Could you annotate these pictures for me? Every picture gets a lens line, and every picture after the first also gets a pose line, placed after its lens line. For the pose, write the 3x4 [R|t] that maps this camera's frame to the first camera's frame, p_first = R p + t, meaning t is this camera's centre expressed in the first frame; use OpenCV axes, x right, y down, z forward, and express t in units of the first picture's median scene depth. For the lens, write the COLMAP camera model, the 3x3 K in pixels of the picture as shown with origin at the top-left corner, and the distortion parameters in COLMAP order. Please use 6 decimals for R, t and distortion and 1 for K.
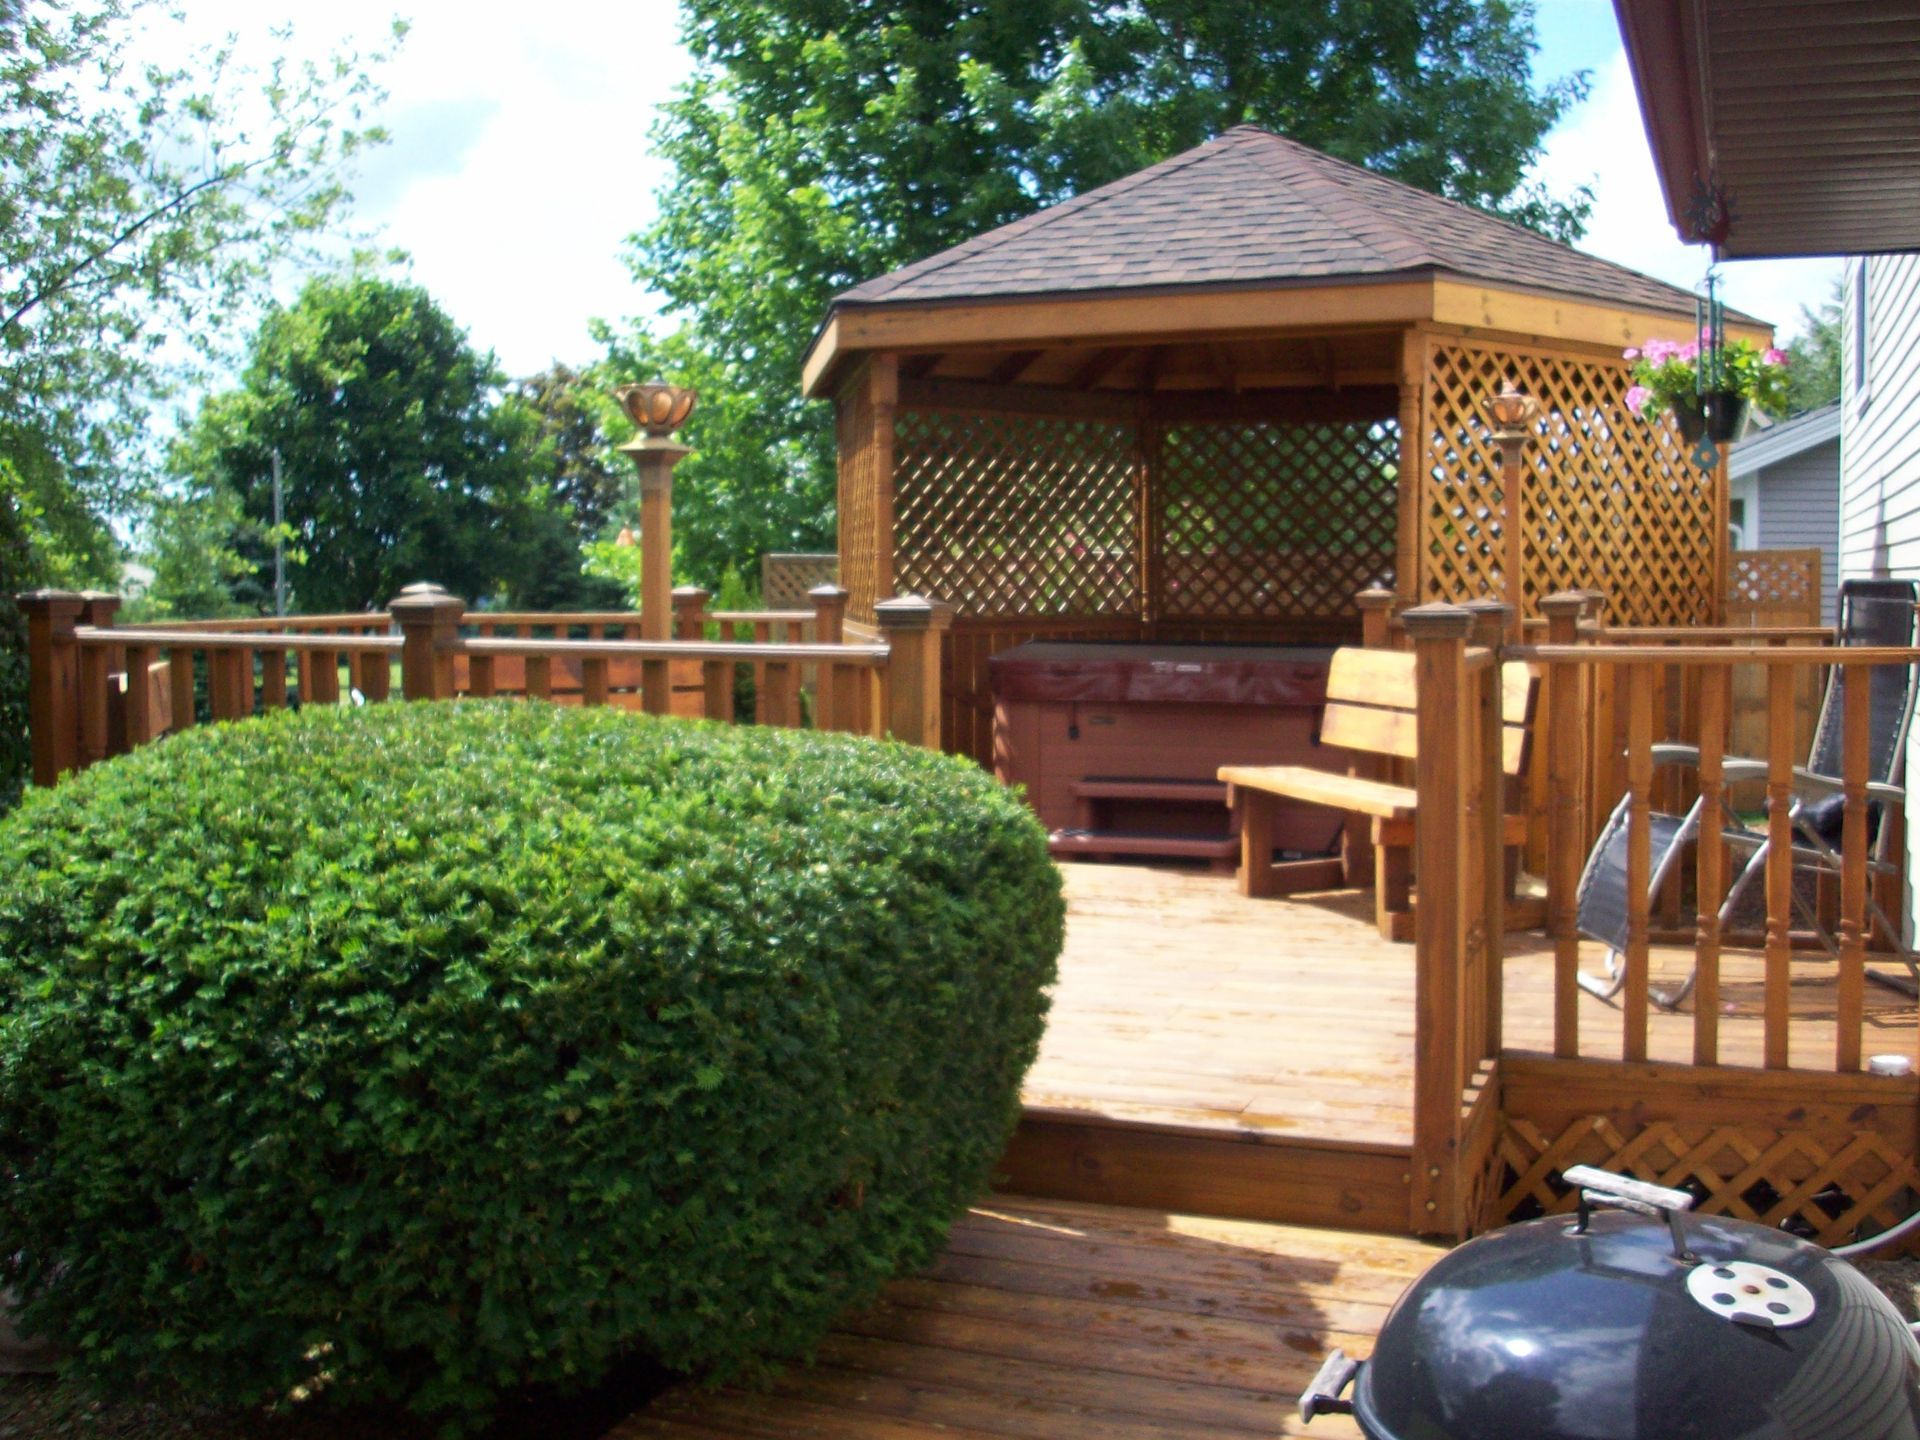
lens RADIAL K [[2021.8, 0, 953.4], [0, 2021.8, 718.9], [0, 0, 1]] dist [-0.135983, 0.000000]
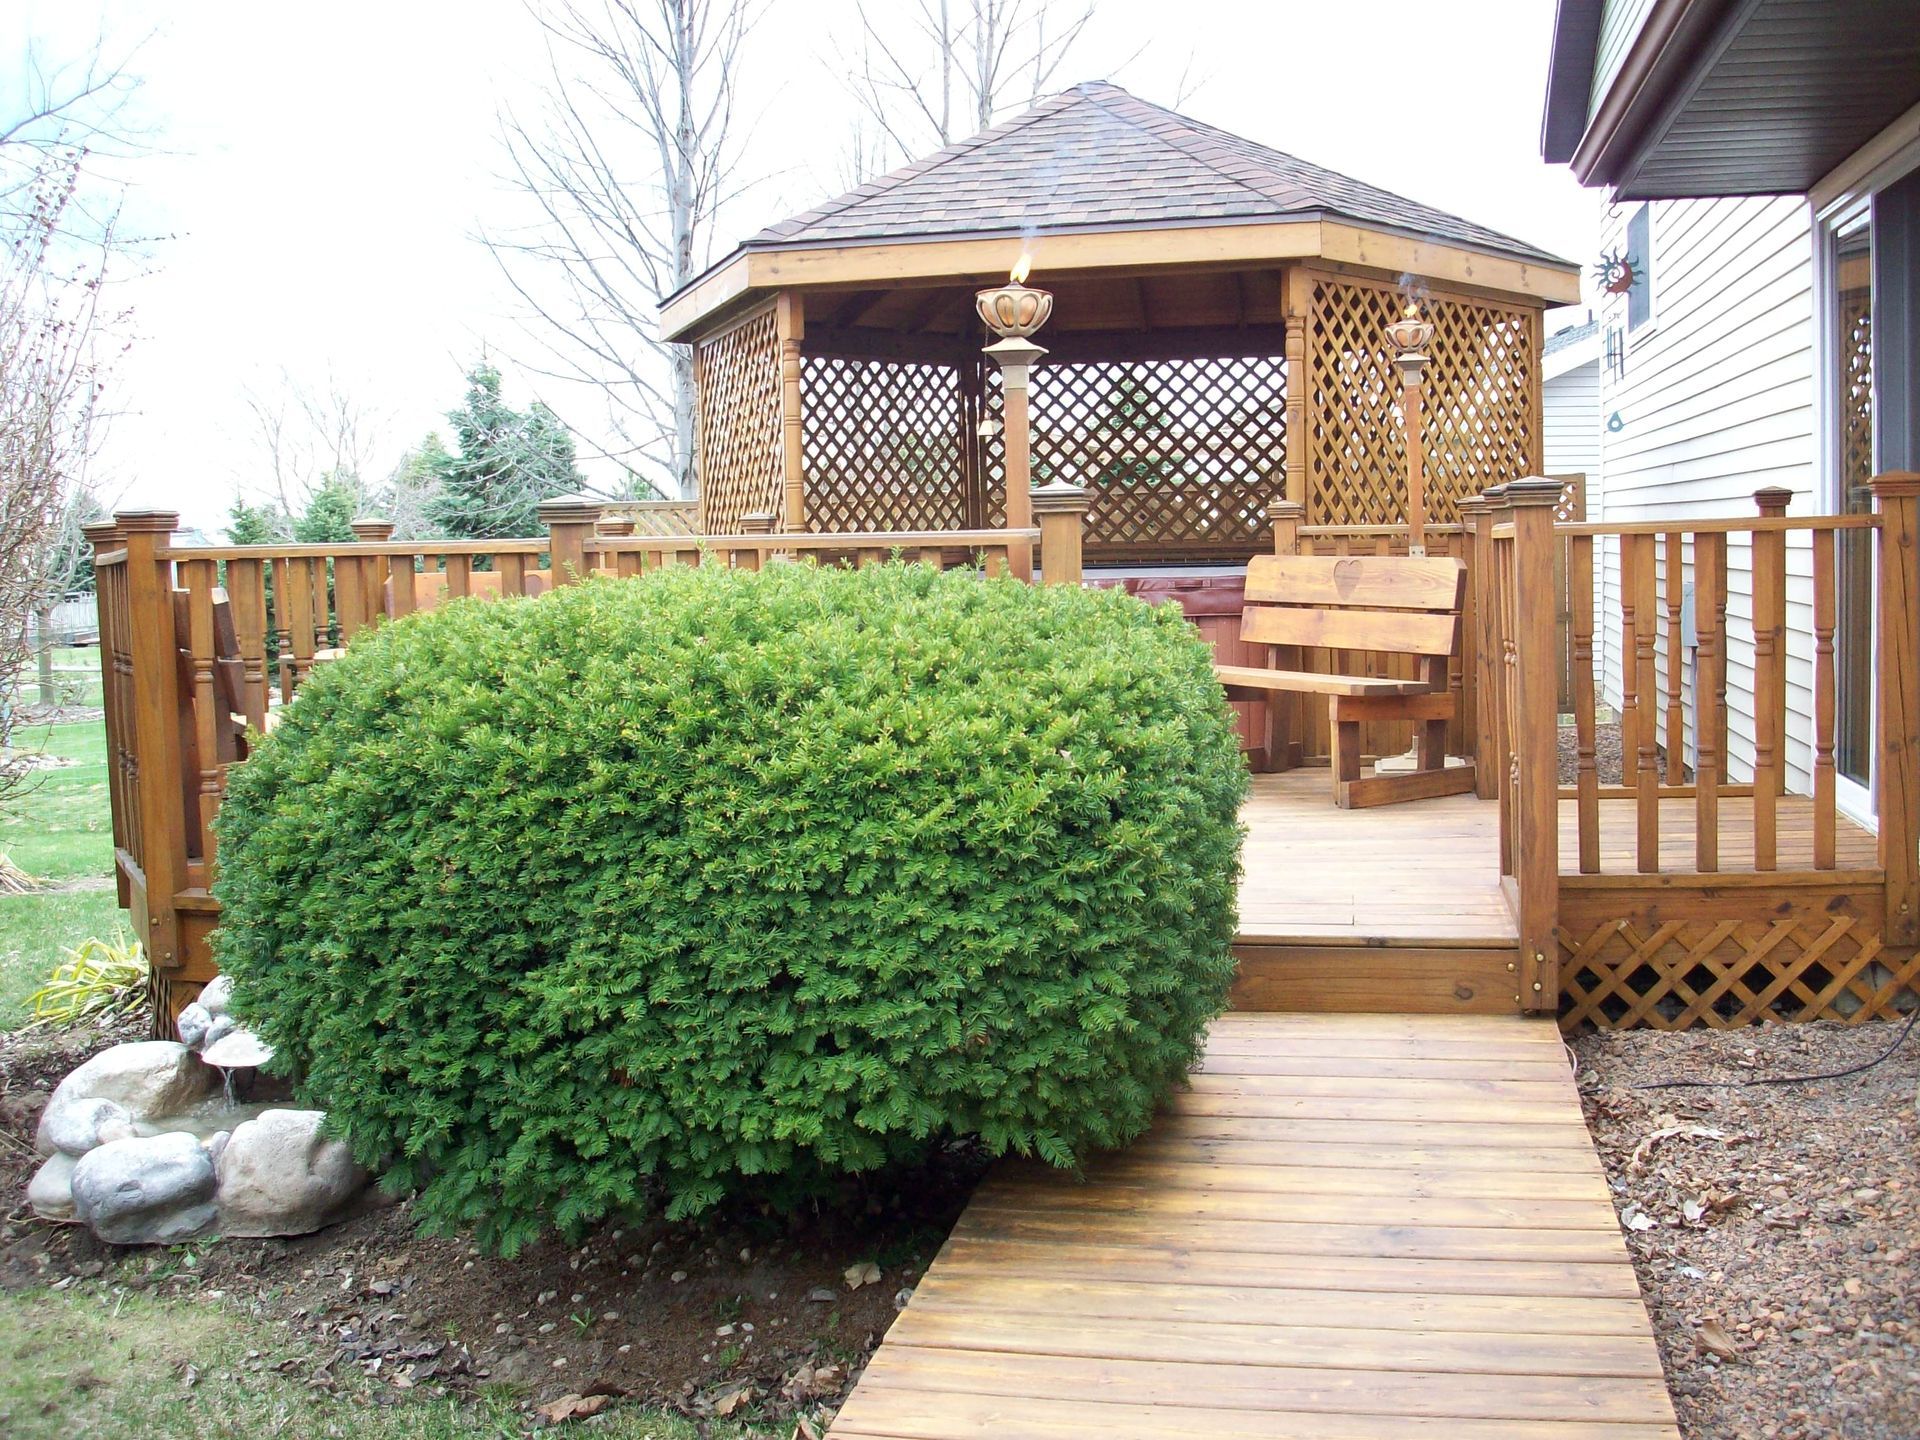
lens RADIAL K [[2021.8, 0, 968.5], [0, 2021.8, 710.6], [0, 0, 1]] dist [-0.135983, 0.000000]
pose [[0.984671, -0.036252, 0.170613, -0.194495], [0.032926, 0.999209, 0.022286, 0.026078], [-0.171286, -0.016327, 0.985086, -0.082260]]
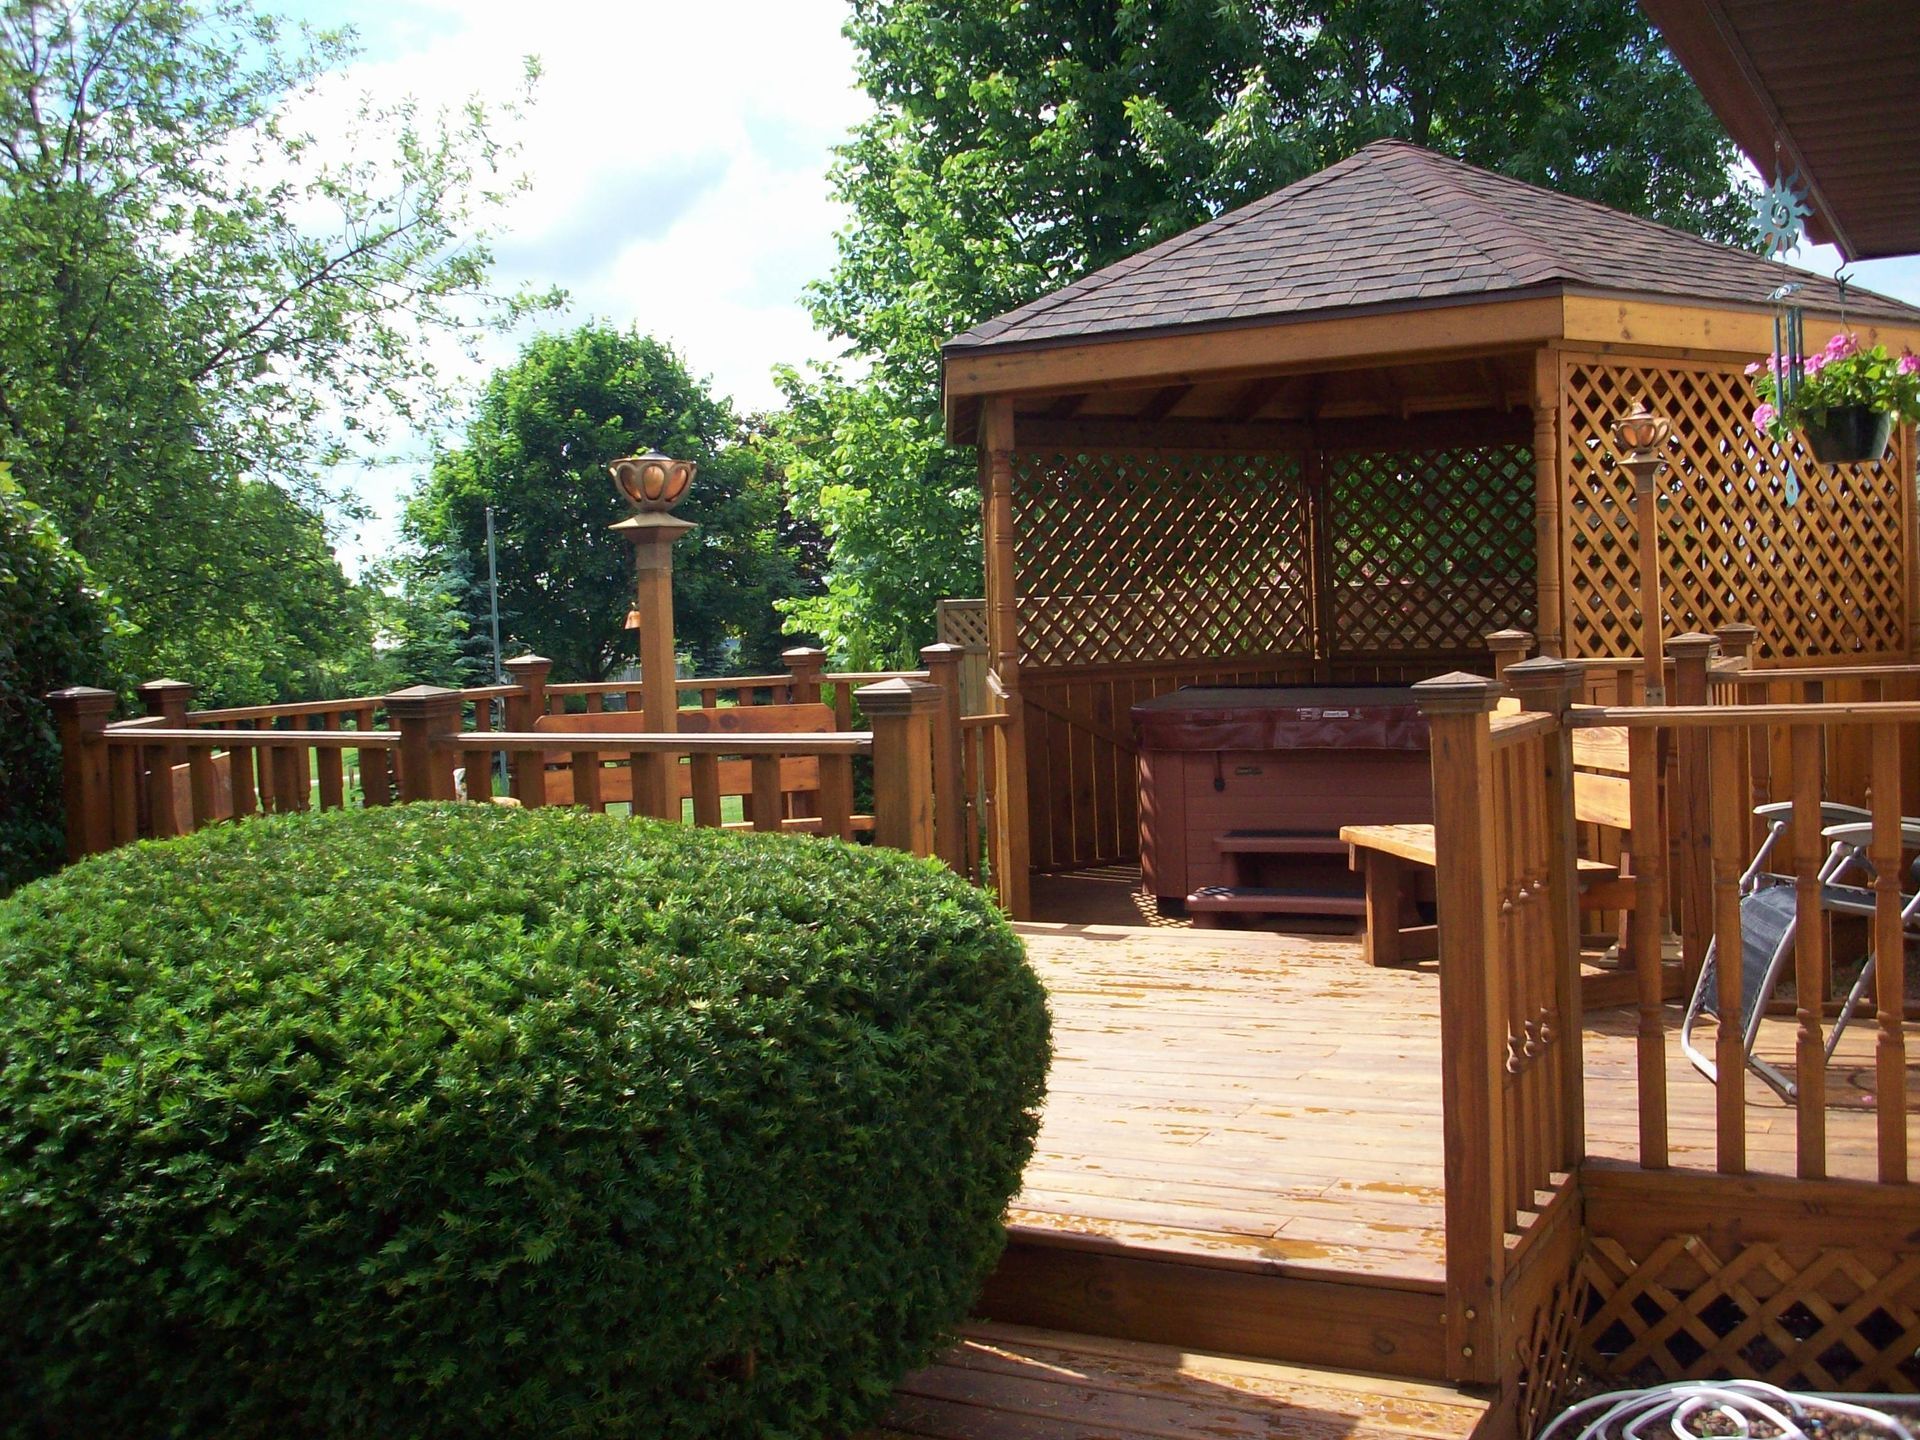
lens RADIAL K [[2021.8, 0, 952.9], [0, 2021.8, 725.8], [0, 0, 1]] dist [-0.135983, 0.000000]
pose [[0.992063, -0.028360, -0.122505, 0.085759], [0.026957, 0.999551, -0.013097, -0.019252], [0.122821, 0.009690, 0.992382, 0.063139]]
